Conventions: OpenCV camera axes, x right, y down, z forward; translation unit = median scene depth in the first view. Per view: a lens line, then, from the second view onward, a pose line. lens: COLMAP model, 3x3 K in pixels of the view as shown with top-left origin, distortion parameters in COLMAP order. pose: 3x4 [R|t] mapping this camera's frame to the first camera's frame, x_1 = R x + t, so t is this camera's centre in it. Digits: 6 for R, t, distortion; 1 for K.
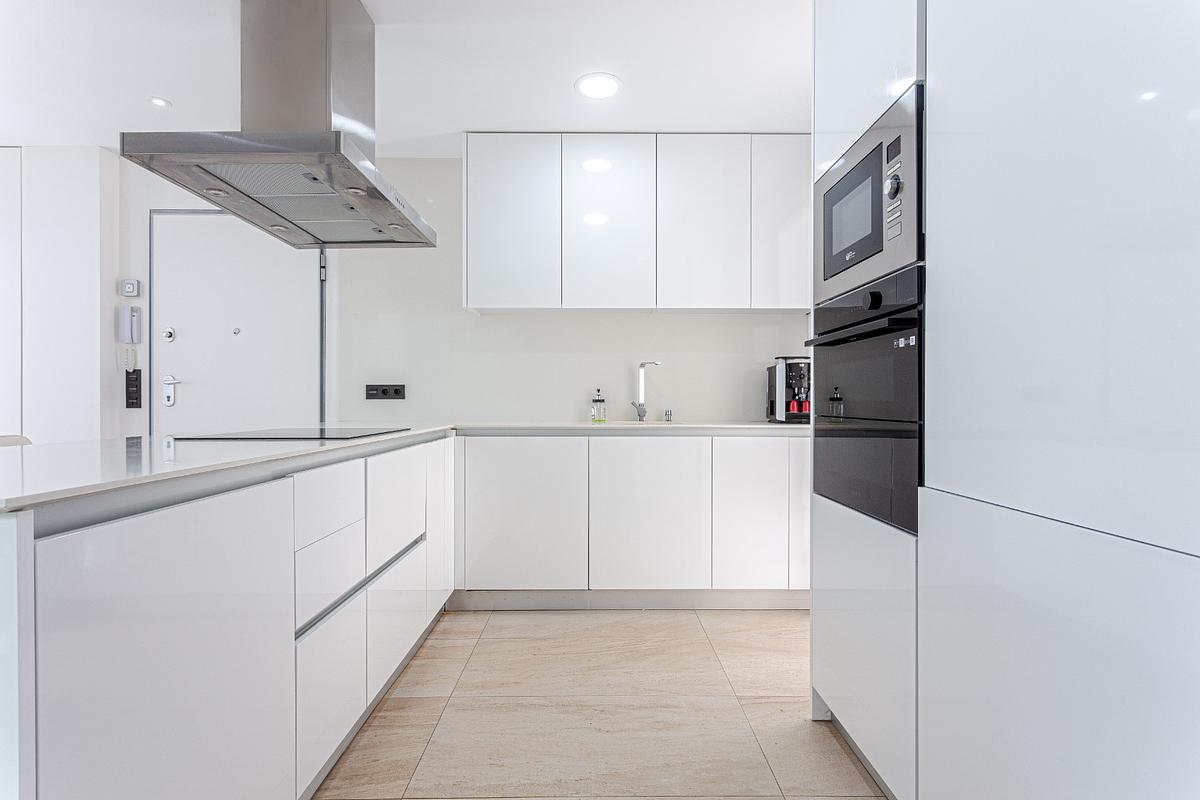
lens RADIAL K [[578.1, 0, 600.0], [0, 578.1, 400.0], [0, 0, 1]] dist [0.000076, 0.000554]
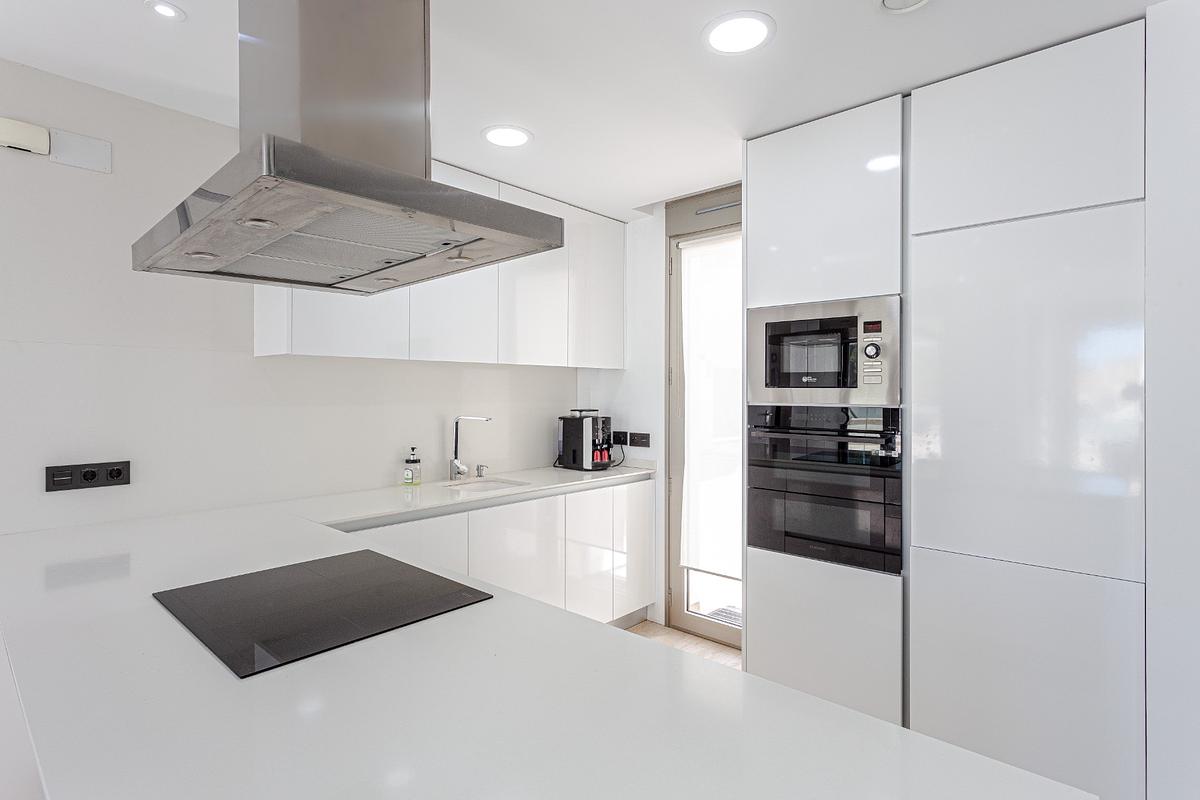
lens RADIAL K [[596.3, 0, 597.4], [0, 596.3, 382.3], [0, 0, 1]] dist [-0.002280, 0.000108]
pose [[0.667505, 0.013119, 0.744490, -0.482153], [-0.004618, 0.999898, -0.013479, -0.105189], [-0.744591, 0.005560, 0.667497, 0.196891]]
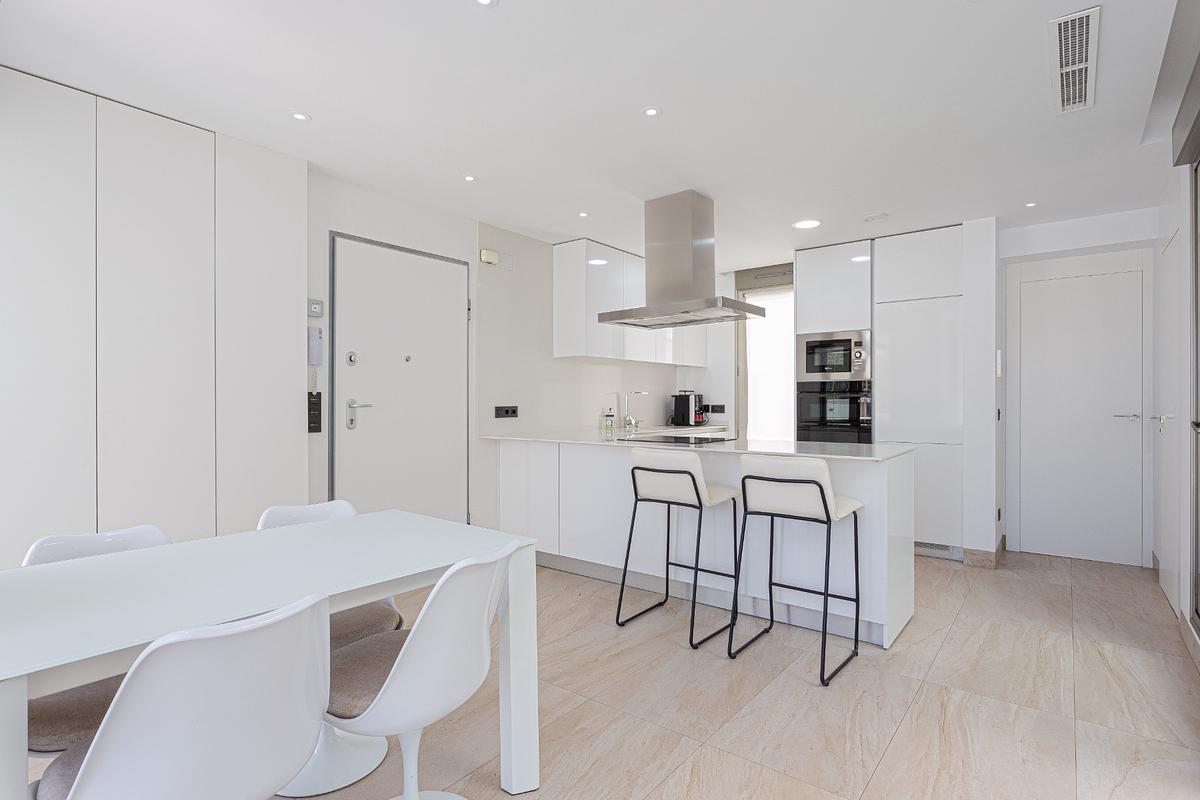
lens RADIAL K [[600.0, 0, 600.0], [0, 600.0, 400.0], [0, 0, 1]] dist [-0.040885, 0.000045]
pose [[0.619650, 0.001436, 0.784877, -1.294896], [-0.001793, 0.999998, -0.000414, -0.040555], [-0.784876, -0.001151, 0.619651, 0.009970]]
